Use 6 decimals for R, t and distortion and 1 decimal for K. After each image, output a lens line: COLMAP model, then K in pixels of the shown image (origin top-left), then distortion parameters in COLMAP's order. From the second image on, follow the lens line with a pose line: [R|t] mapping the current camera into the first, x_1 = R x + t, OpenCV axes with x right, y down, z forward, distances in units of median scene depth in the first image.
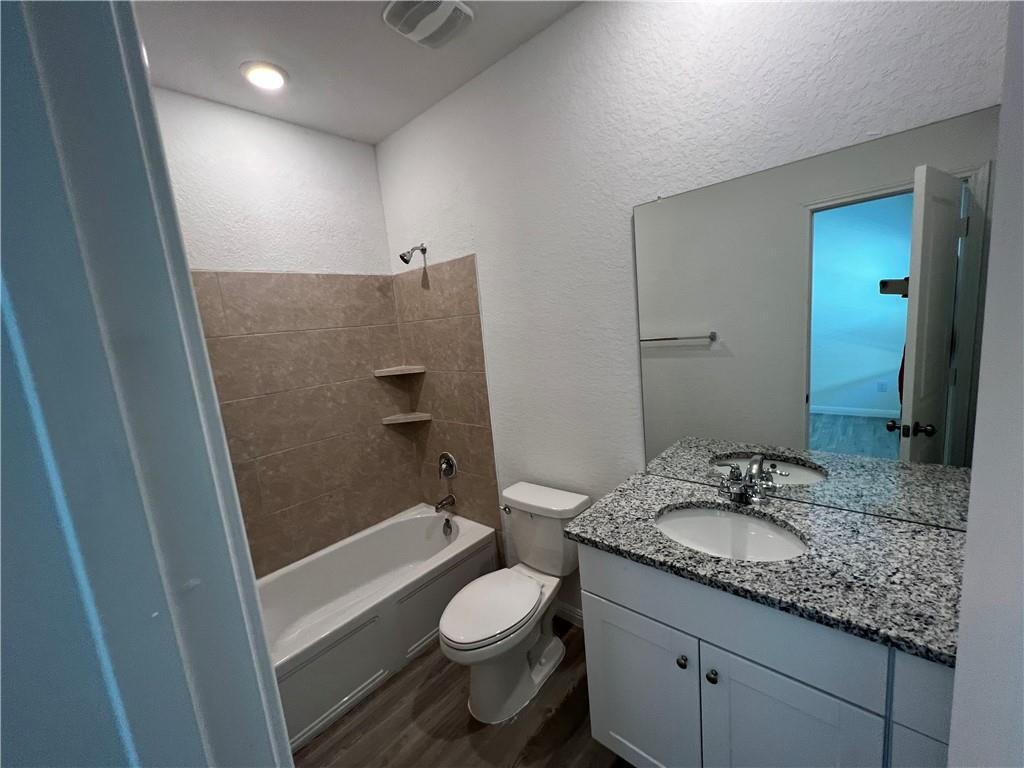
lens RADIAL K [[405.5, 0, 510.4], [0, 405.5, 385.7], [0, 0, 1]] dist [-0.024441, -0.000092]
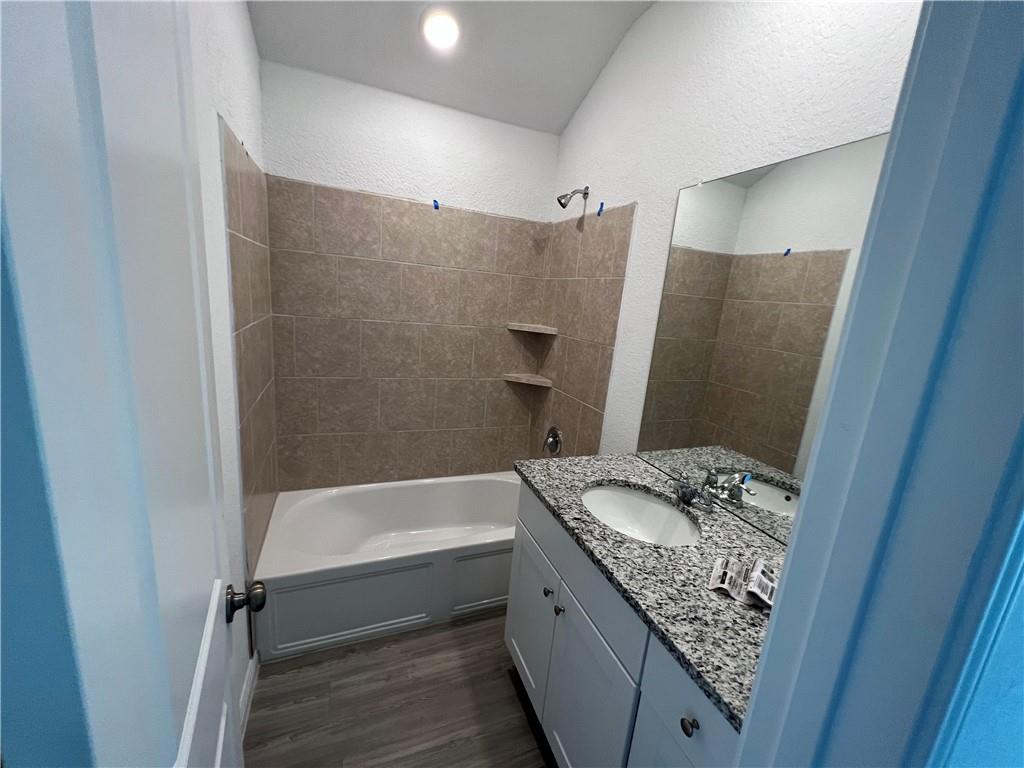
lens RADIAL K [[411.9, 0, 517.2], [0, 411.9, 386.8], [0, 0, 1]] dist [0.001696, -0.000461]
pose [[0.875679, 0.263086, -0.404935, 0.117855], [-0.226575, 0.964370, 0.136578, -0.028183], [0.426439, -0.027850, 0.904087, 0.135345]]
